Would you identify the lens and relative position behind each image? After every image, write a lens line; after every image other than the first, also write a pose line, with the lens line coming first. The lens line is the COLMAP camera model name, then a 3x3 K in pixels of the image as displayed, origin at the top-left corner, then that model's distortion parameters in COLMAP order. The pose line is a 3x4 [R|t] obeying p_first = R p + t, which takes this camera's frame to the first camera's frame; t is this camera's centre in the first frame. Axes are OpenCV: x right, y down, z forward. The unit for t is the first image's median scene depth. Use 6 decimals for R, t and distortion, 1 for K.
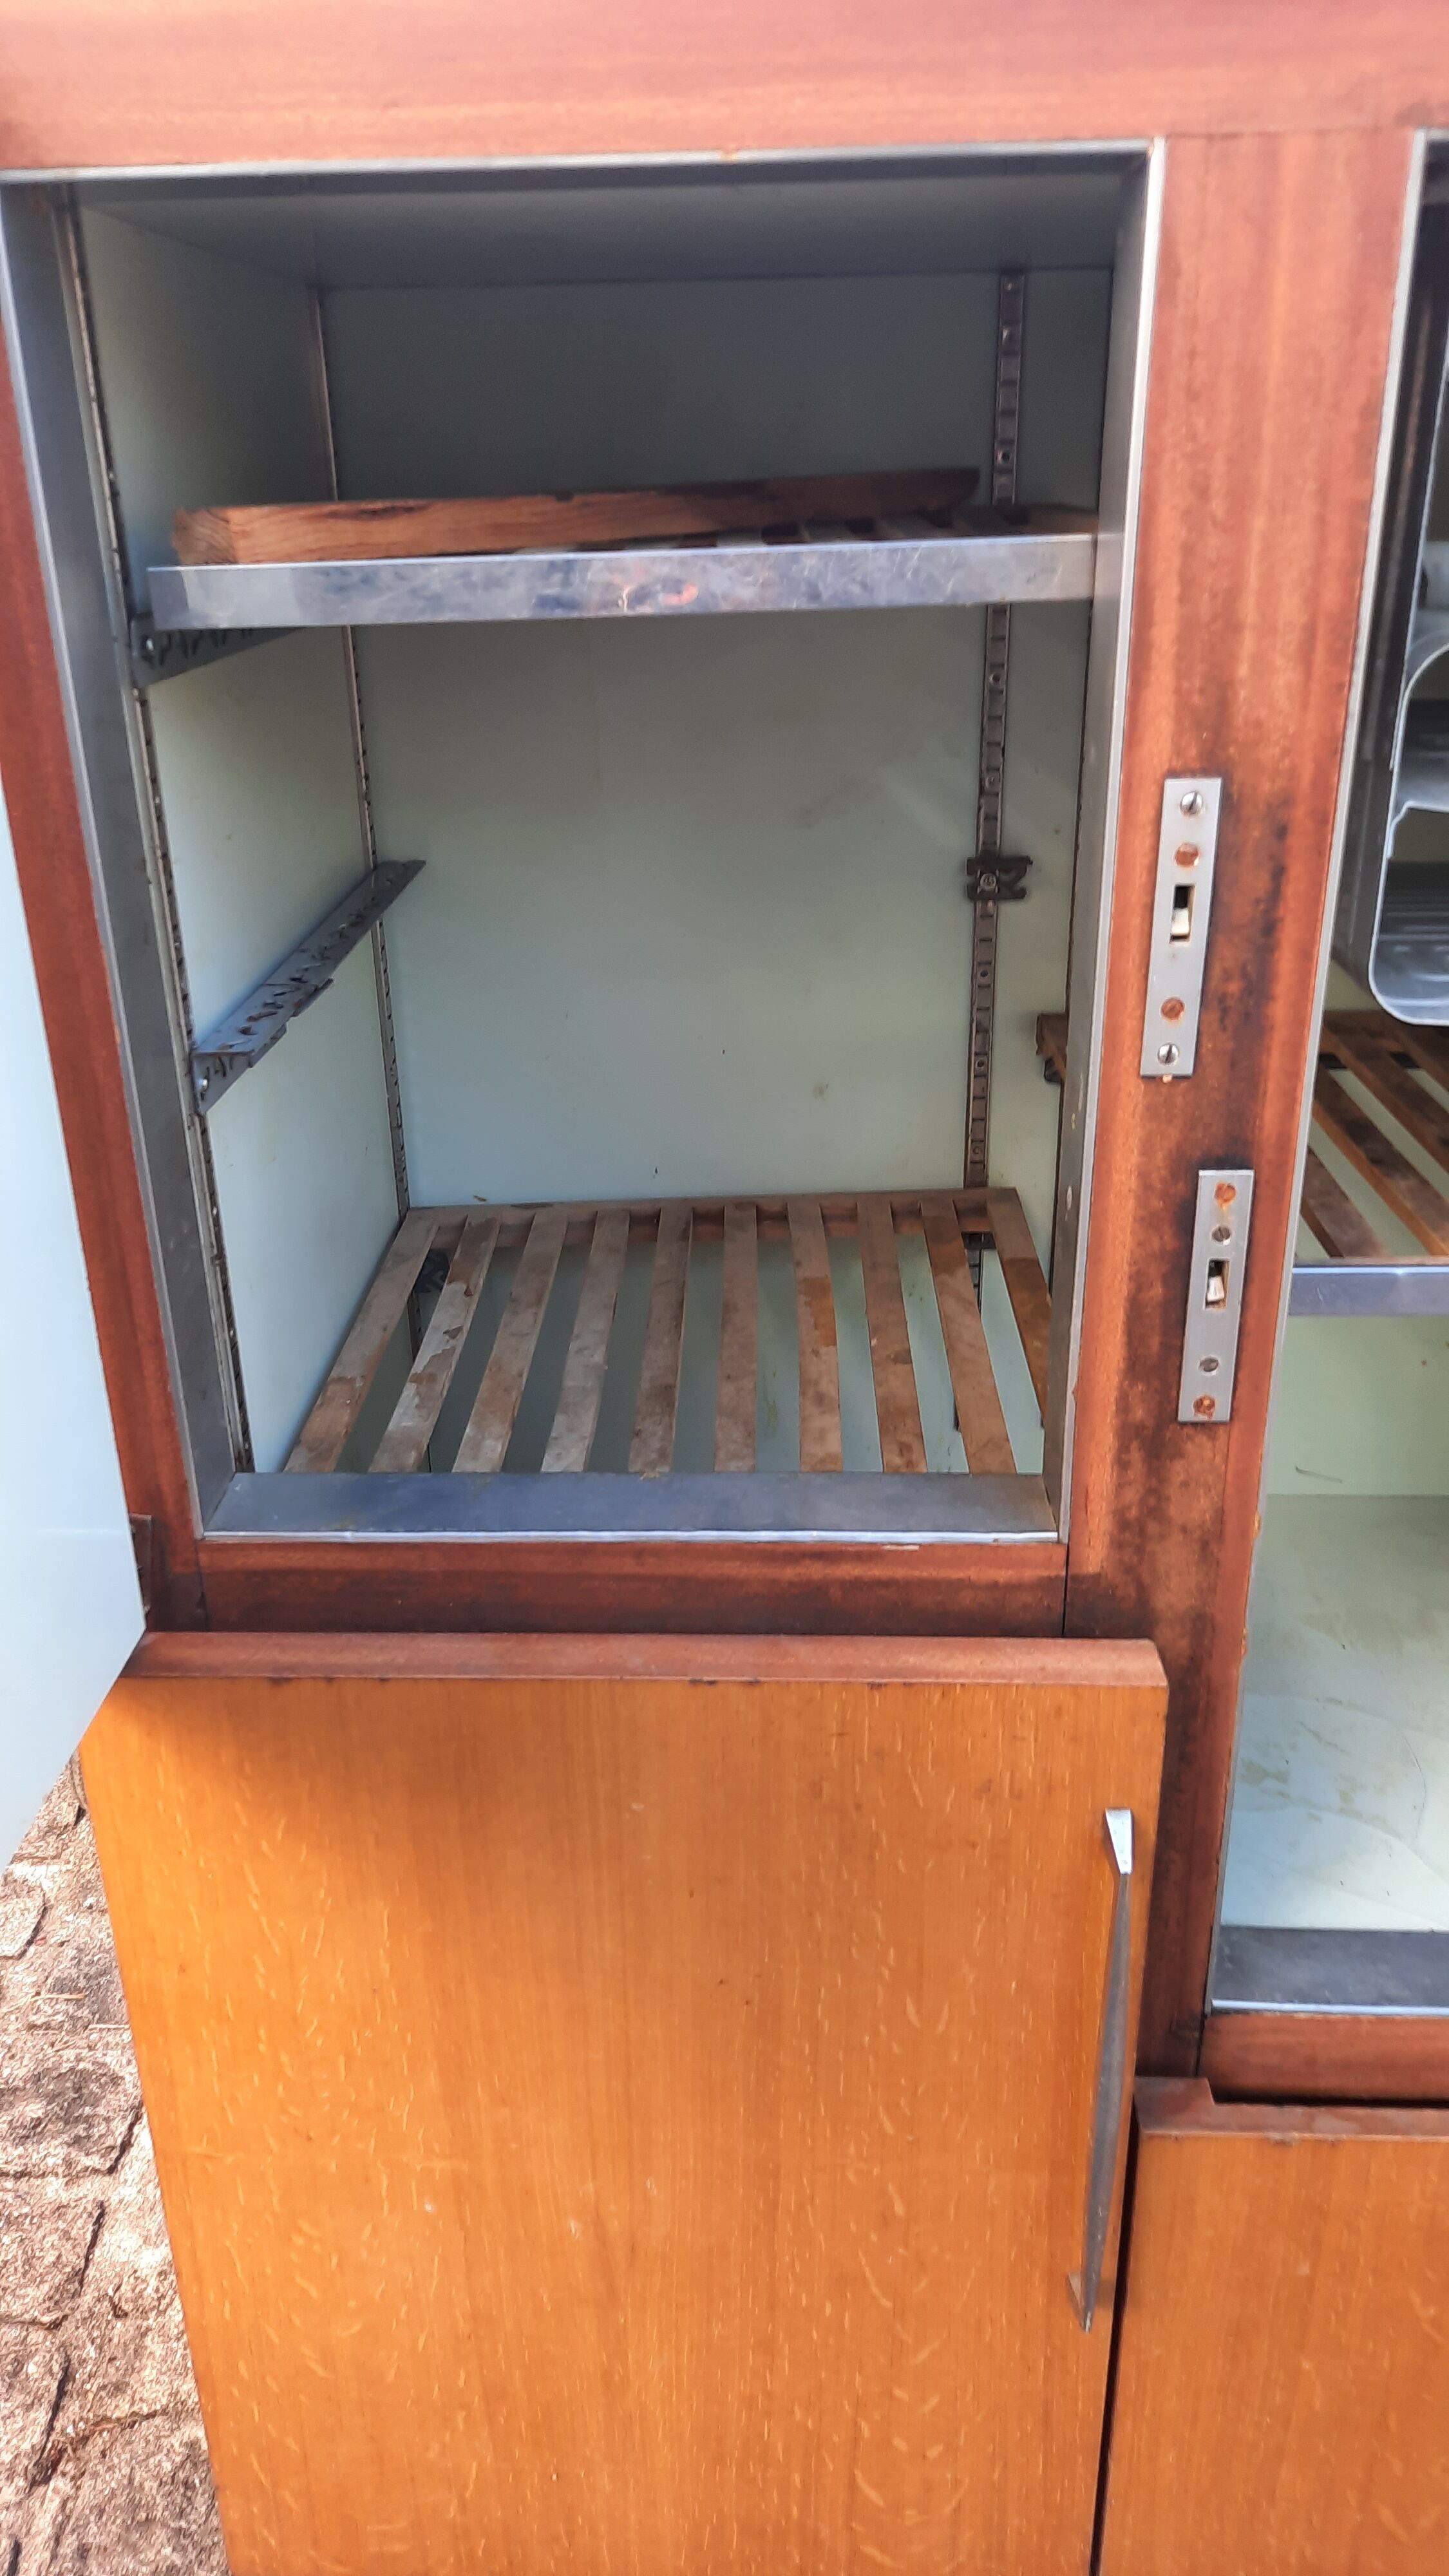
lens RADIAL K [[1893.0, 0, 699.2], [0, 1893.0, 1297.8], [0, 0, 1]] dist [0.033124, -0.025557]
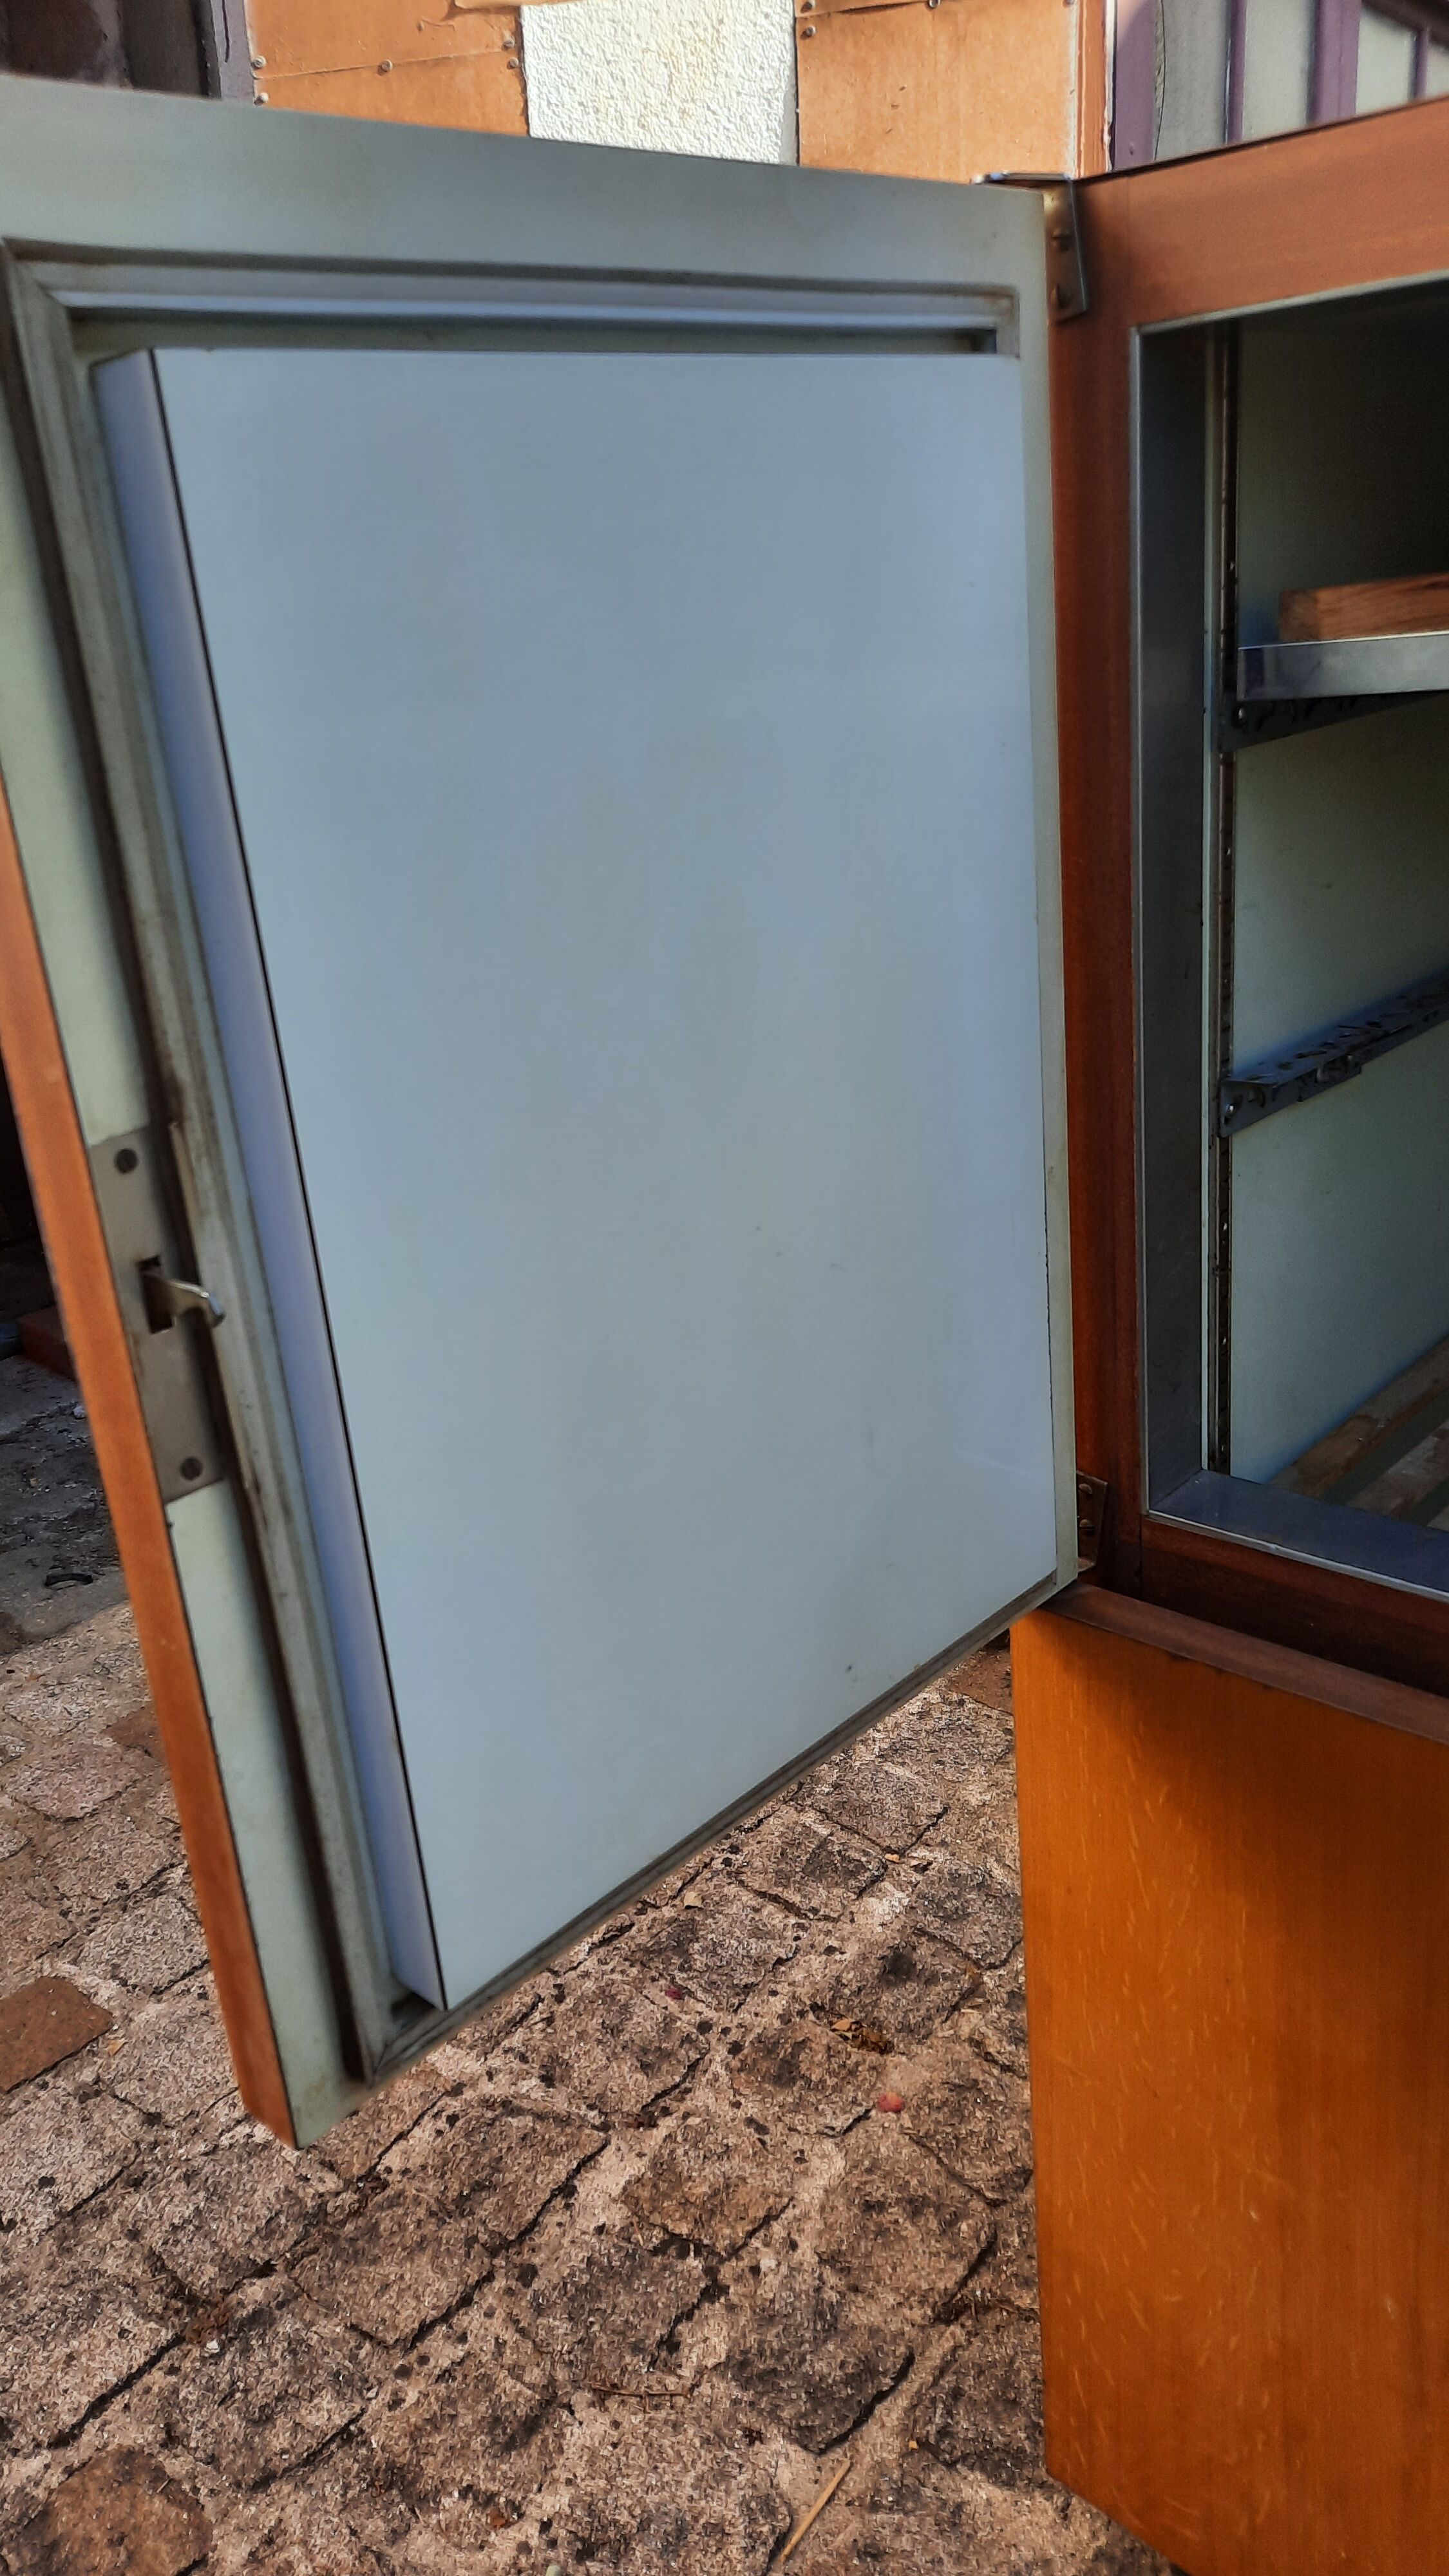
lens RADIAL K [[1917.4, 0, 674.3], [0, 1917.4, 1309.2], [0, 0, 1]] dist [0.056006, -0.053101]
pose [[0.756569, 0.185366, -0.627090, 0.180500], [-0.192932, 0.979567, 0.056789, -0.001111], [0.624804, 0.078021, 0.776874, -0.046235]]
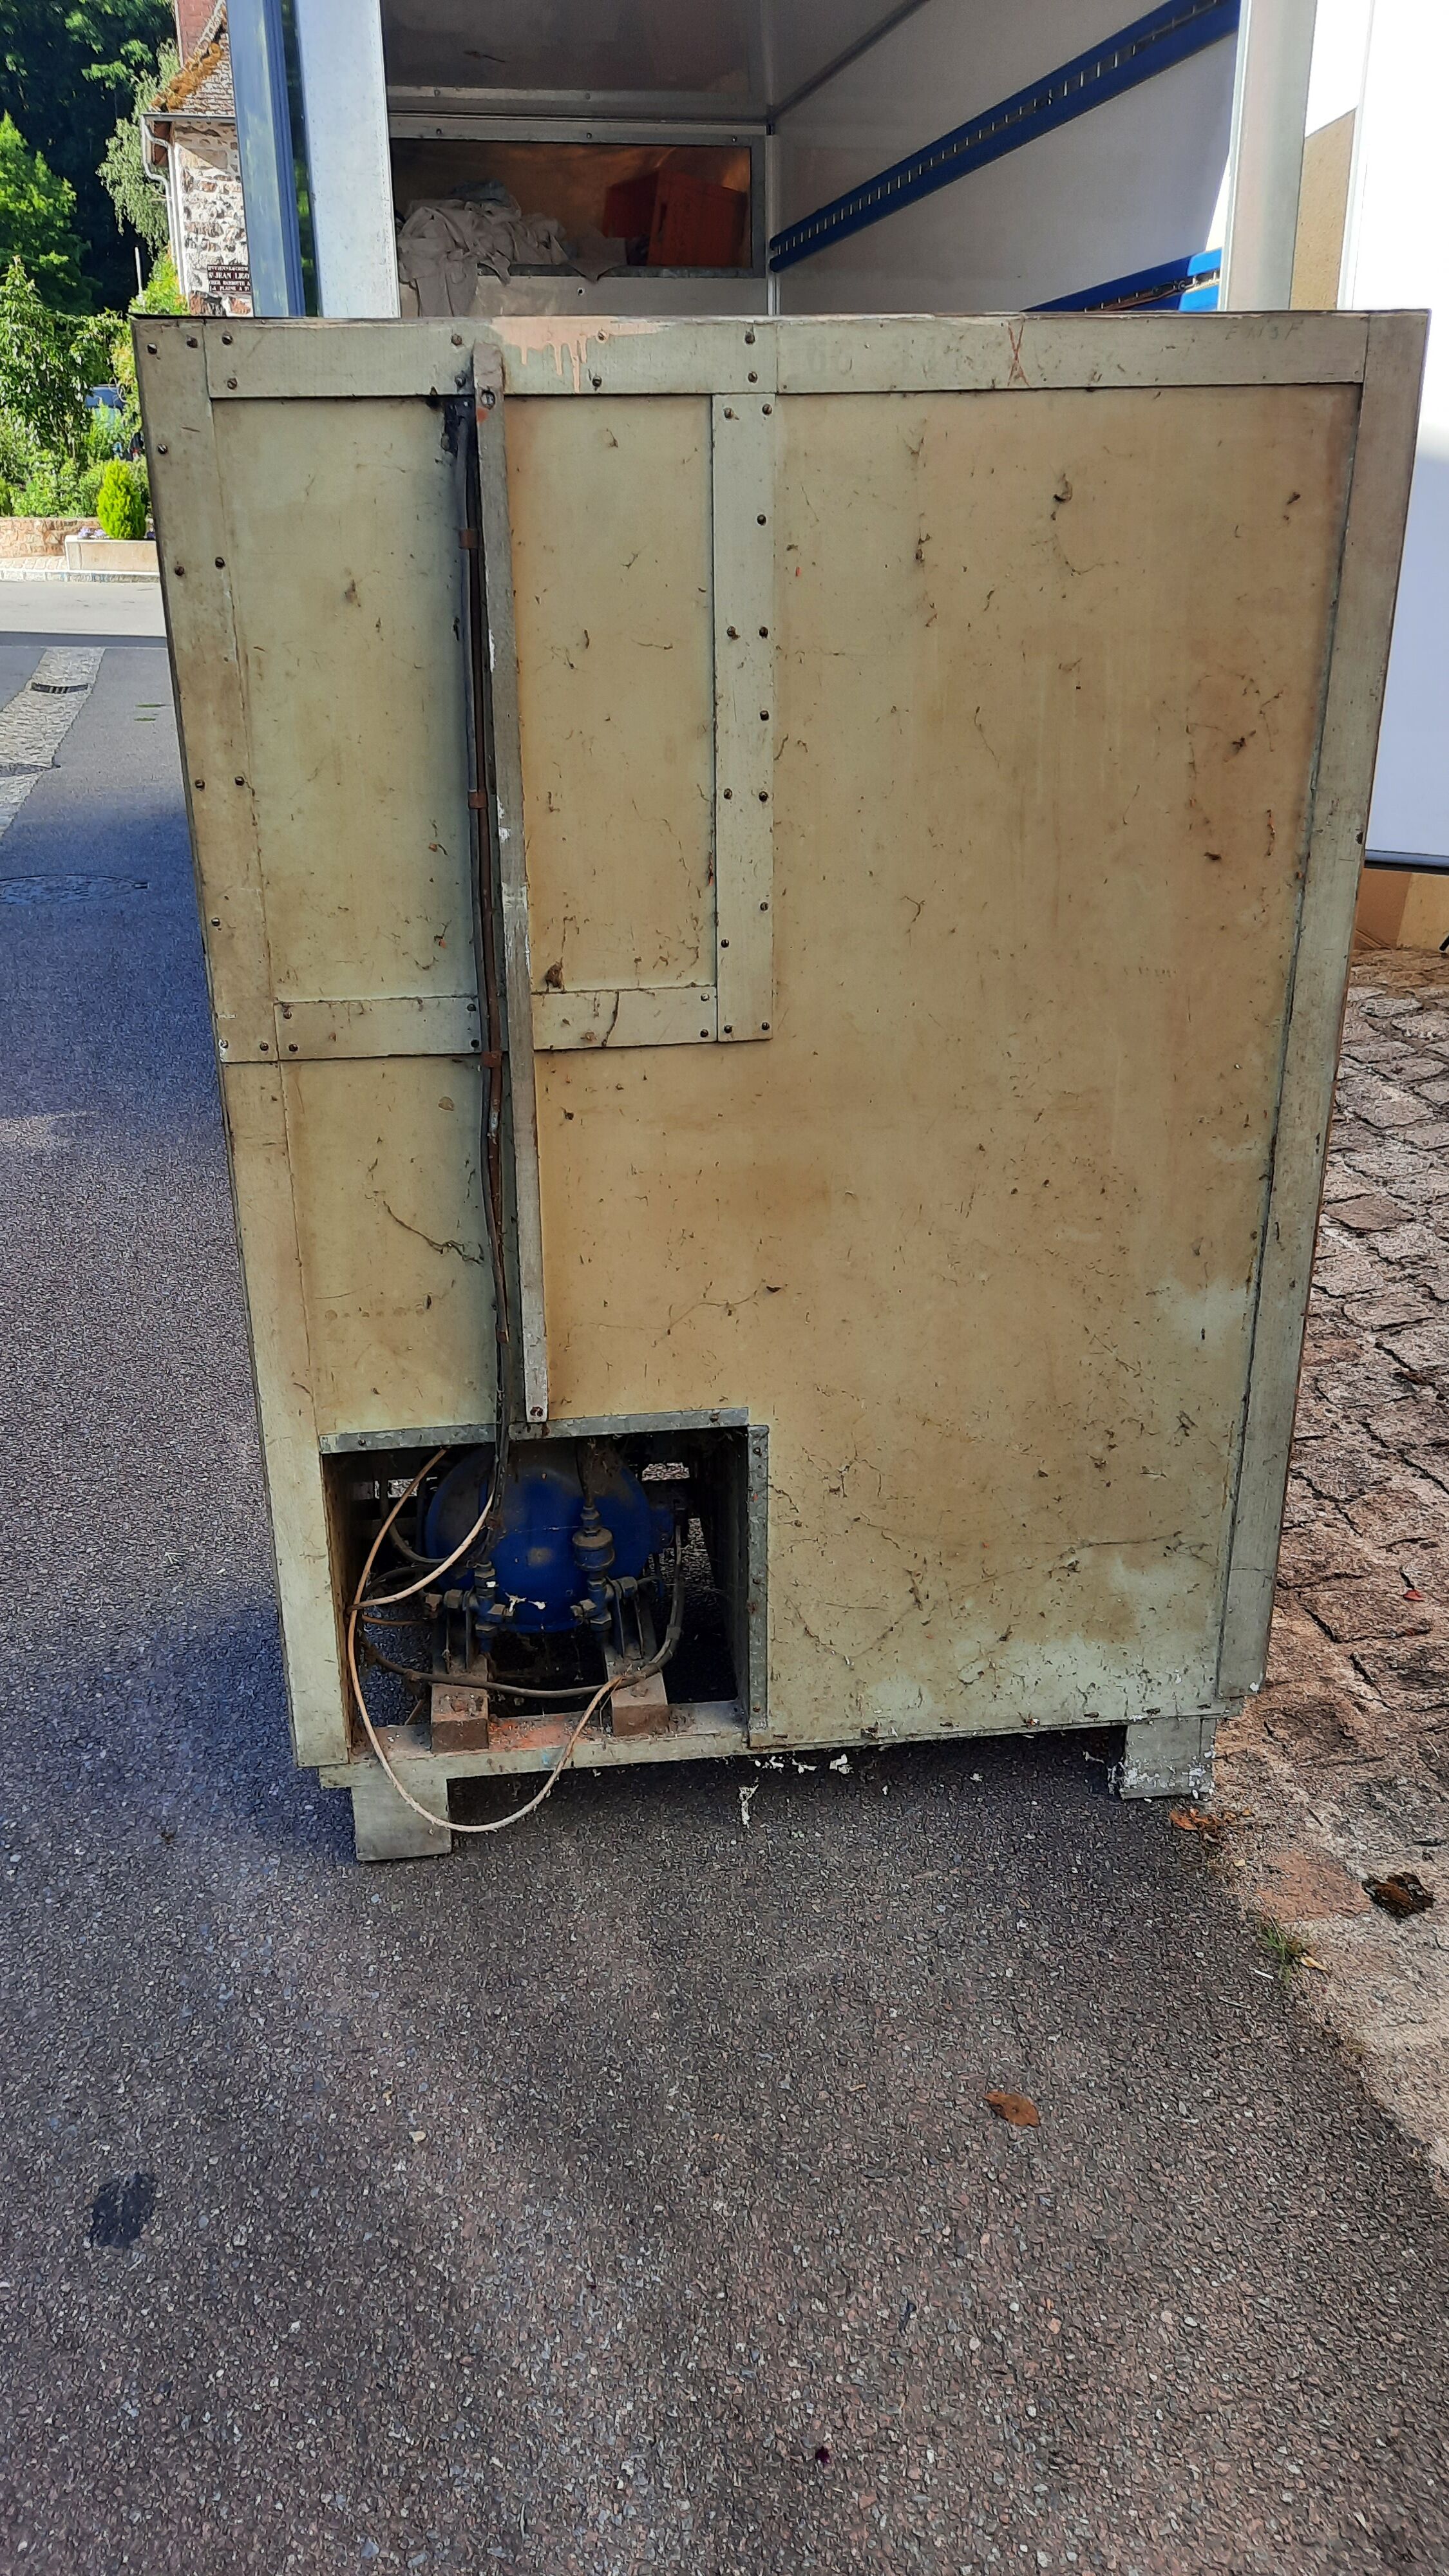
lens RADIAL K [[1893.0, 0, 699.2], [0, 1893.0, 1297.8], [0, 0, 1]] dist [0.033124, -0.025557]
pose [[-0.986863, 0.086363, -0.136539, 0.537494], [-0.038689, 0.694208, 0.718734, -1.127723], [0.156858, 0.714574, -0.681747, 2.548322]]
